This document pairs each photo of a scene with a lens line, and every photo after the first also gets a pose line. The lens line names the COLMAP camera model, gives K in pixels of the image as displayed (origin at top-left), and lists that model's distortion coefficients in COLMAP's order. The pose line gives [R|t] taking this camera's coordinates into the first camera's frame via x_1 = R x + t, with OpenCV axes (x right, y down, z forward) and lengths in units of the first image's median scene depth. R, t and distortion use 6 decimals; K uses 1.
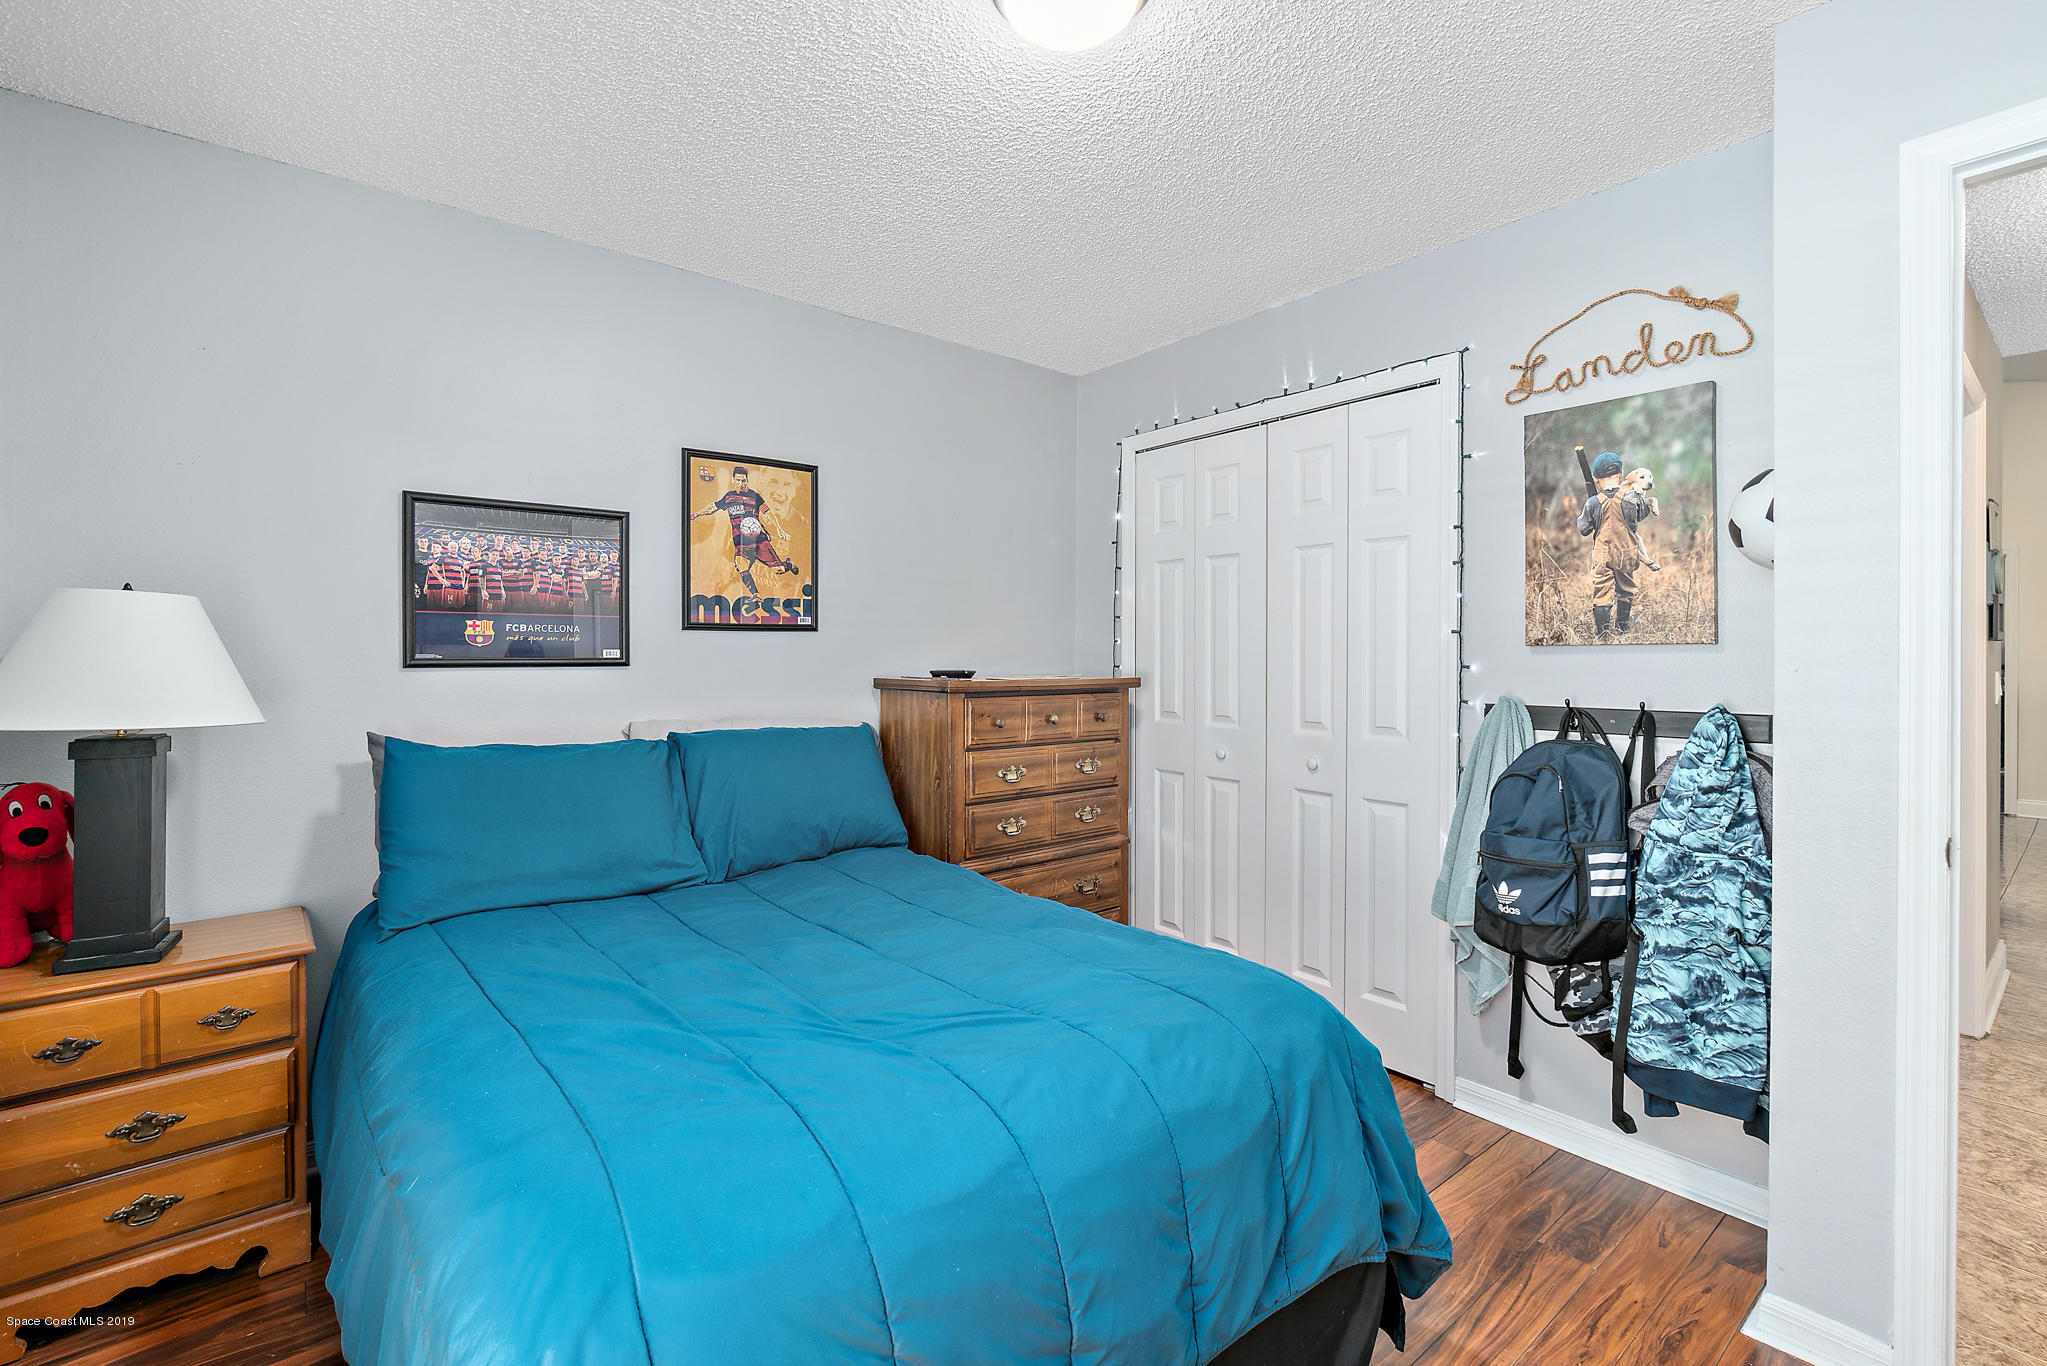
lens RADIAL K [[910.4, 0, 1015.5], [0, 910.4, 680.1], [0, 0, 1]] dist [-0.004481, -0.000333]
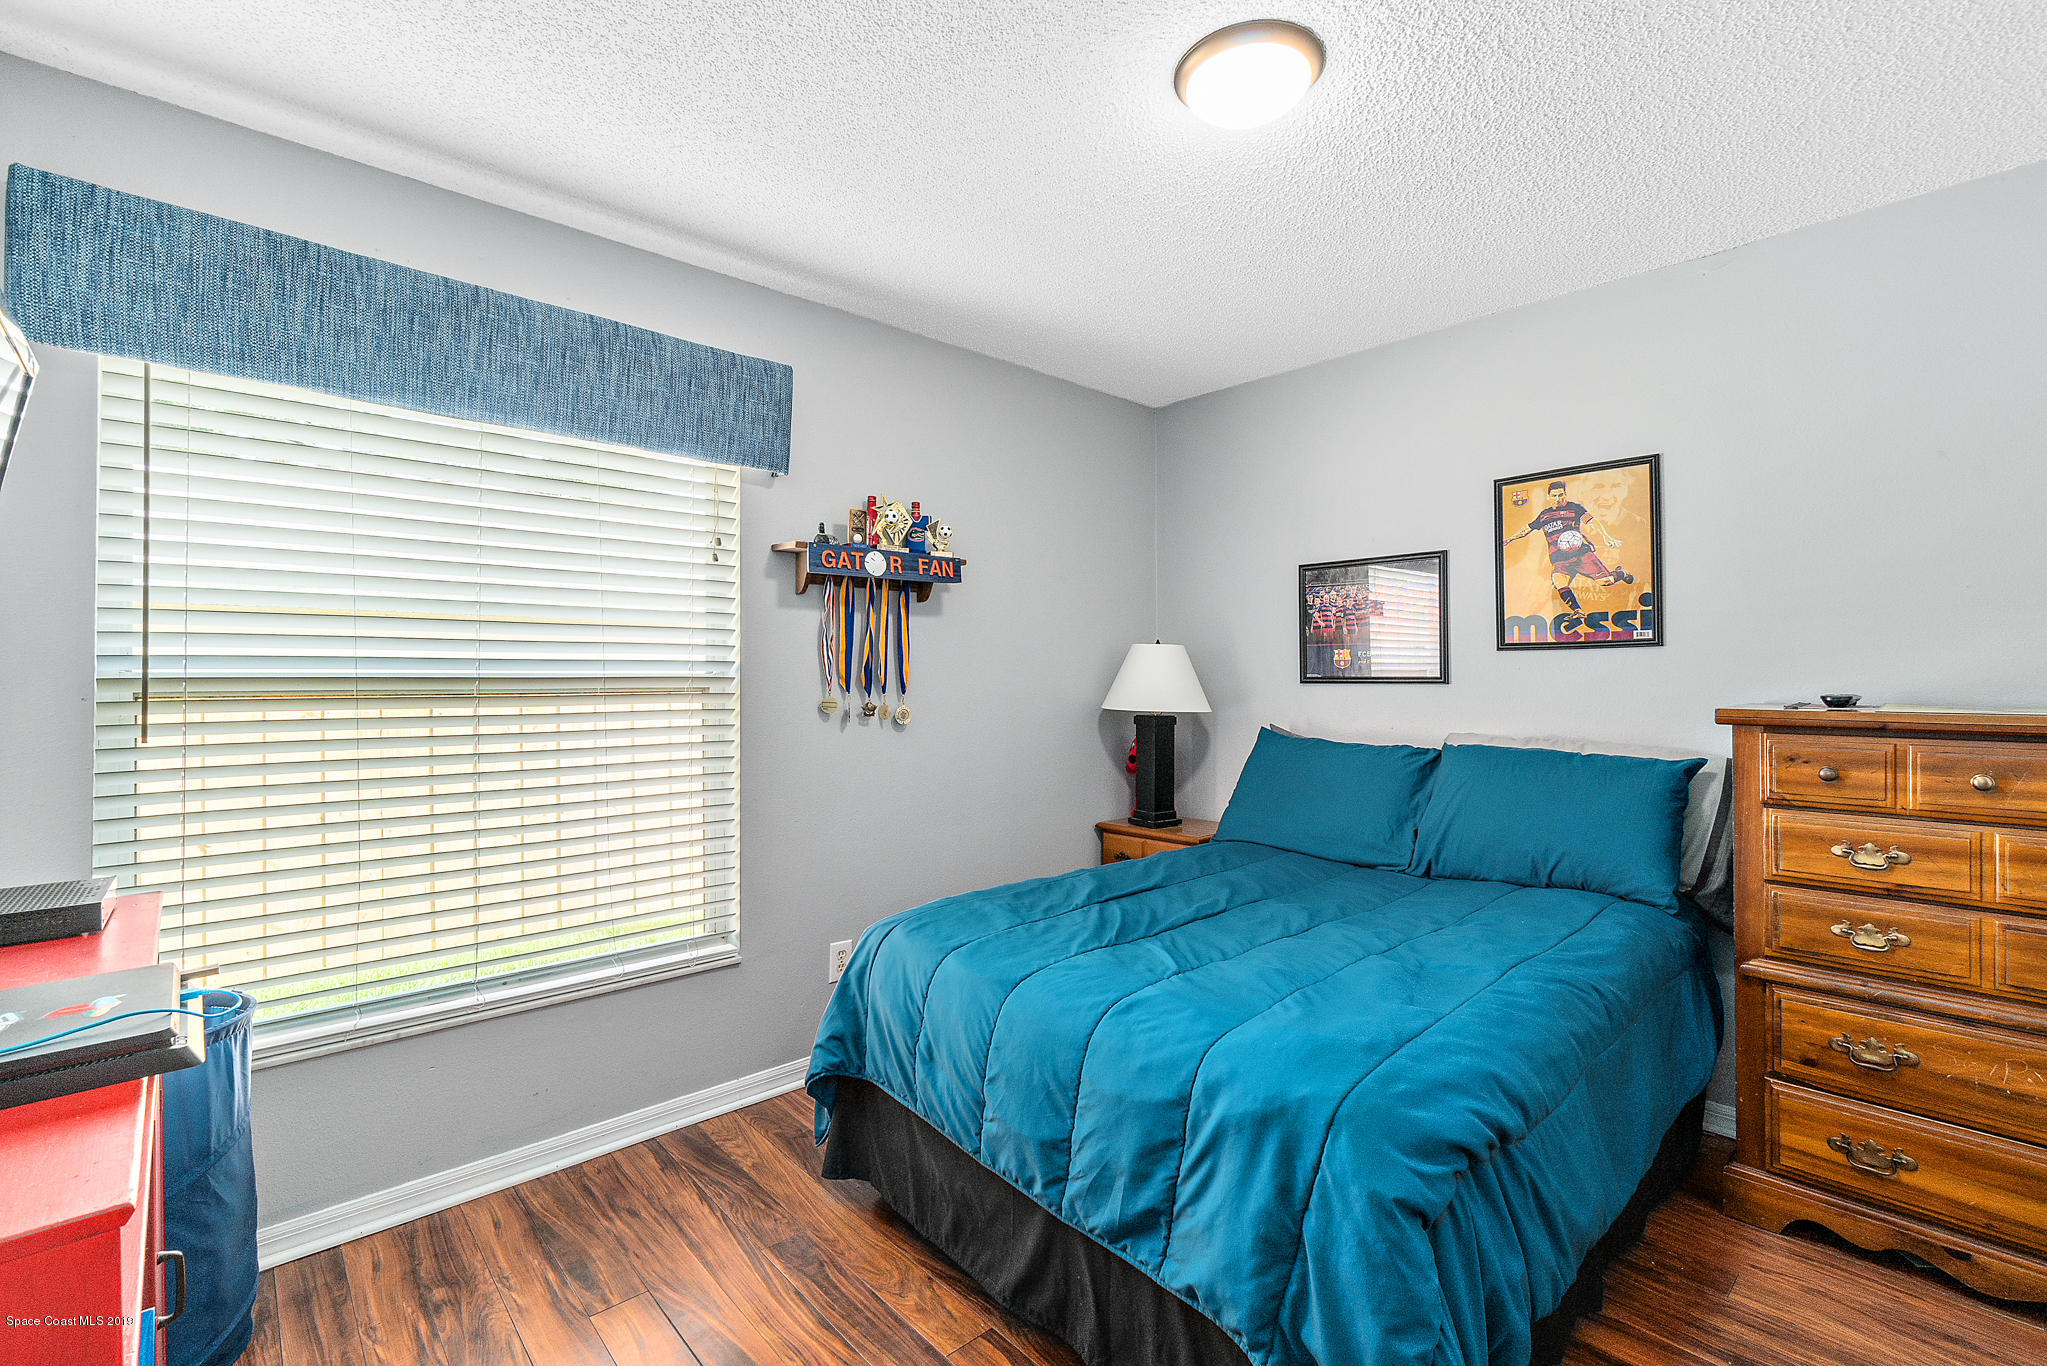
lens RADIAL K [[910.4, 0, 1015.5], [0, 910.4, 680.1], [0, 0, 1]] dist [-0.004481, -0.000333]
pose [[0.050413, 0.005410, -0.998714, 0.634950], [-0.021755, 0.999754, 0.004318, -0.012496], [0.998492, 0.021509, 0.050518, 0.368179]]
